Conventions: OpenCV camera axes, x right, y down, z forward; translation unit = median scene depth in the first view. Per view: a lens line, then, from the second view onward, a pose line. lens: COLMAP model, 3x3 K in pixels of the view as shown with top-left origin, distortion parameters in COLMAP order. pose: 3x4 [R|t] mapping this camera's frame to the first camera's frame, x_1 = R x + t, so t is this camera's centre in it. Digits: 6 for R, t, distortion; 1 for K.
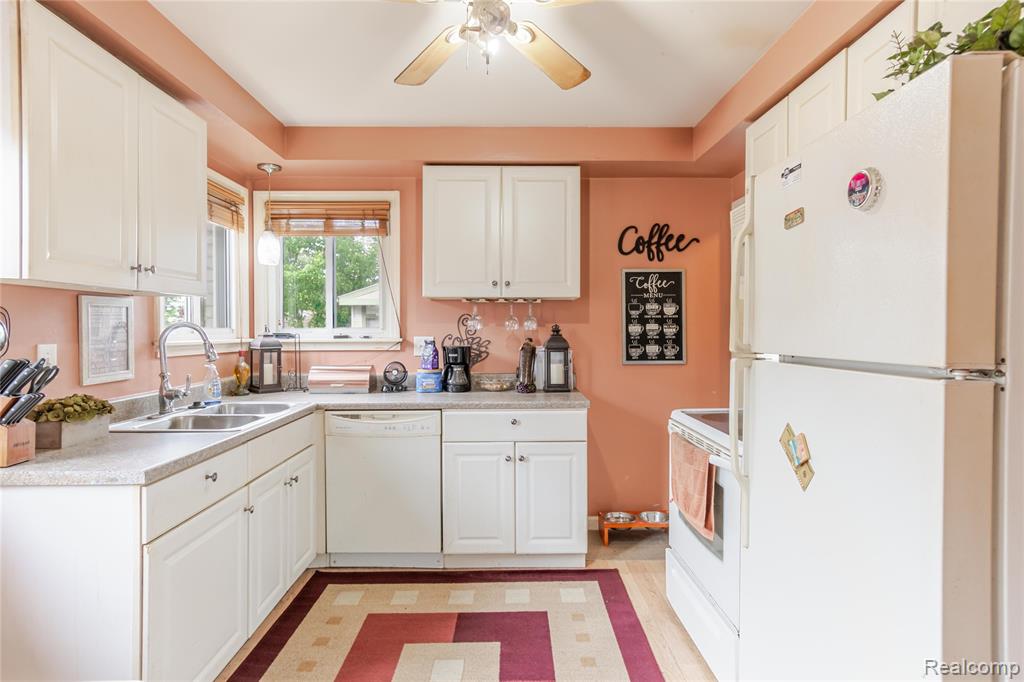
lens RADIAL K [[562.4, 0, 512.0], [0, 562.4, 341.0], [0, 0, 1]] dist [-0.003680, 0.000446]
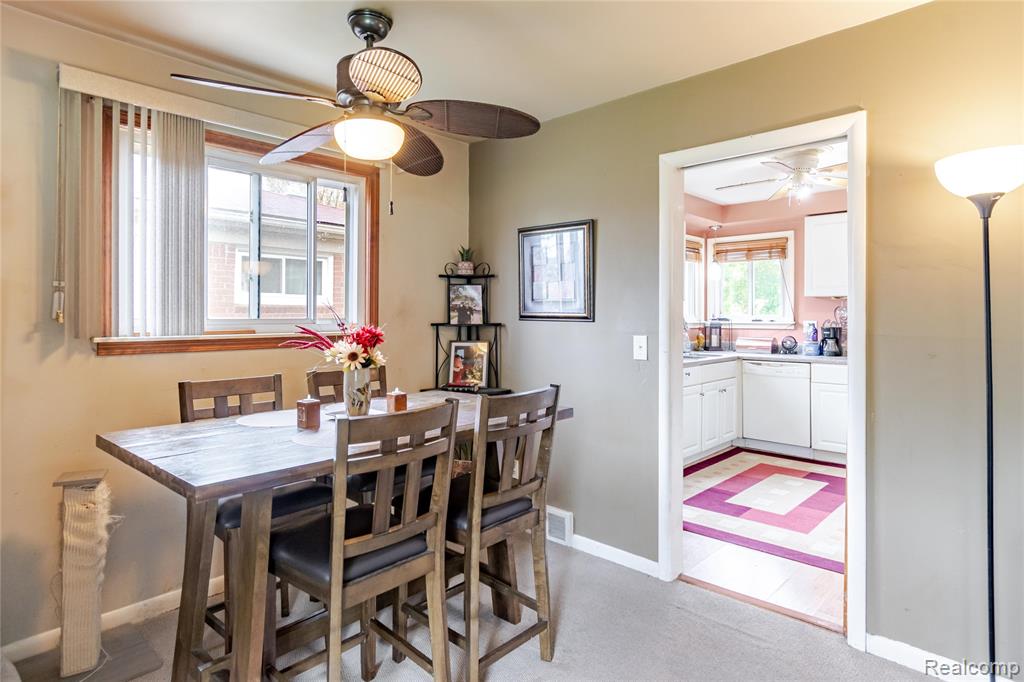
lens RADIAL K [[602.6, 0, 511.3], [0, 602.6, 311.7], [0, 0, 1]] dist [-0.004618, 0.004449]
pose [[0.729654, -0.003571, -0.683808, 0.385321], [-0.015138, 0.999657, -0.021373, 0.015479], [0.683649, 0.025947, 0.729349, -0.798815]]
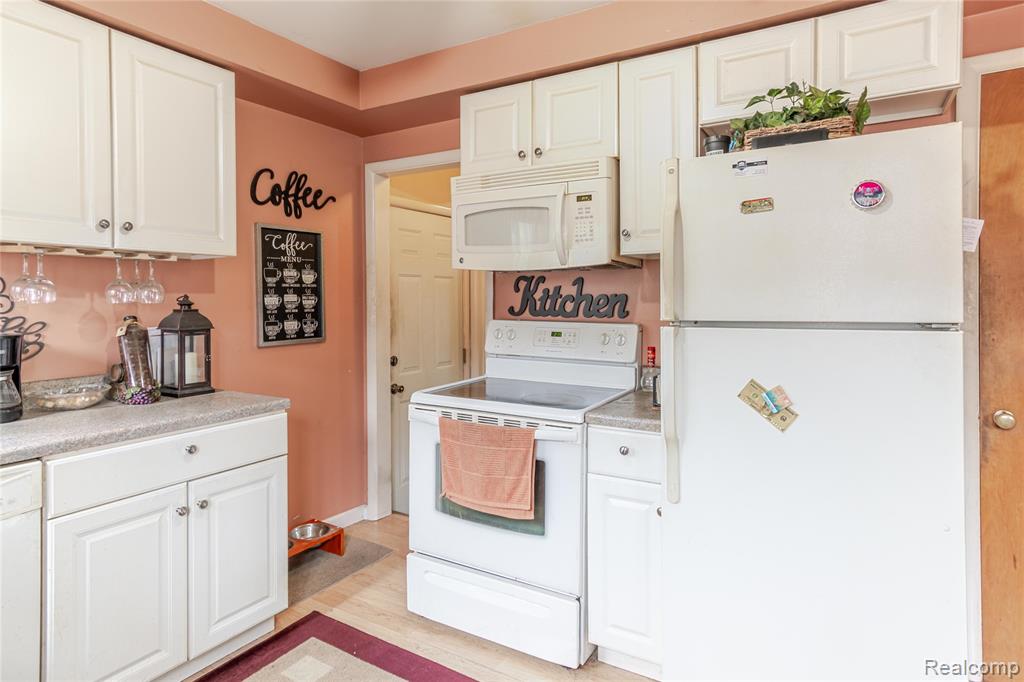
lens RADIAL K [[581.9, 0, 512.0], [0, 581.9, 305.2], [0, 0, 1]] dist [0.000339, 0.001193]
pose [[0.524500, -0.010709, 0.851343, -0.297726], [0.022894, 0.999737, -0.001530, -0.006516], [-0.851103, 0.020293, 0.524607, 0.292083]]
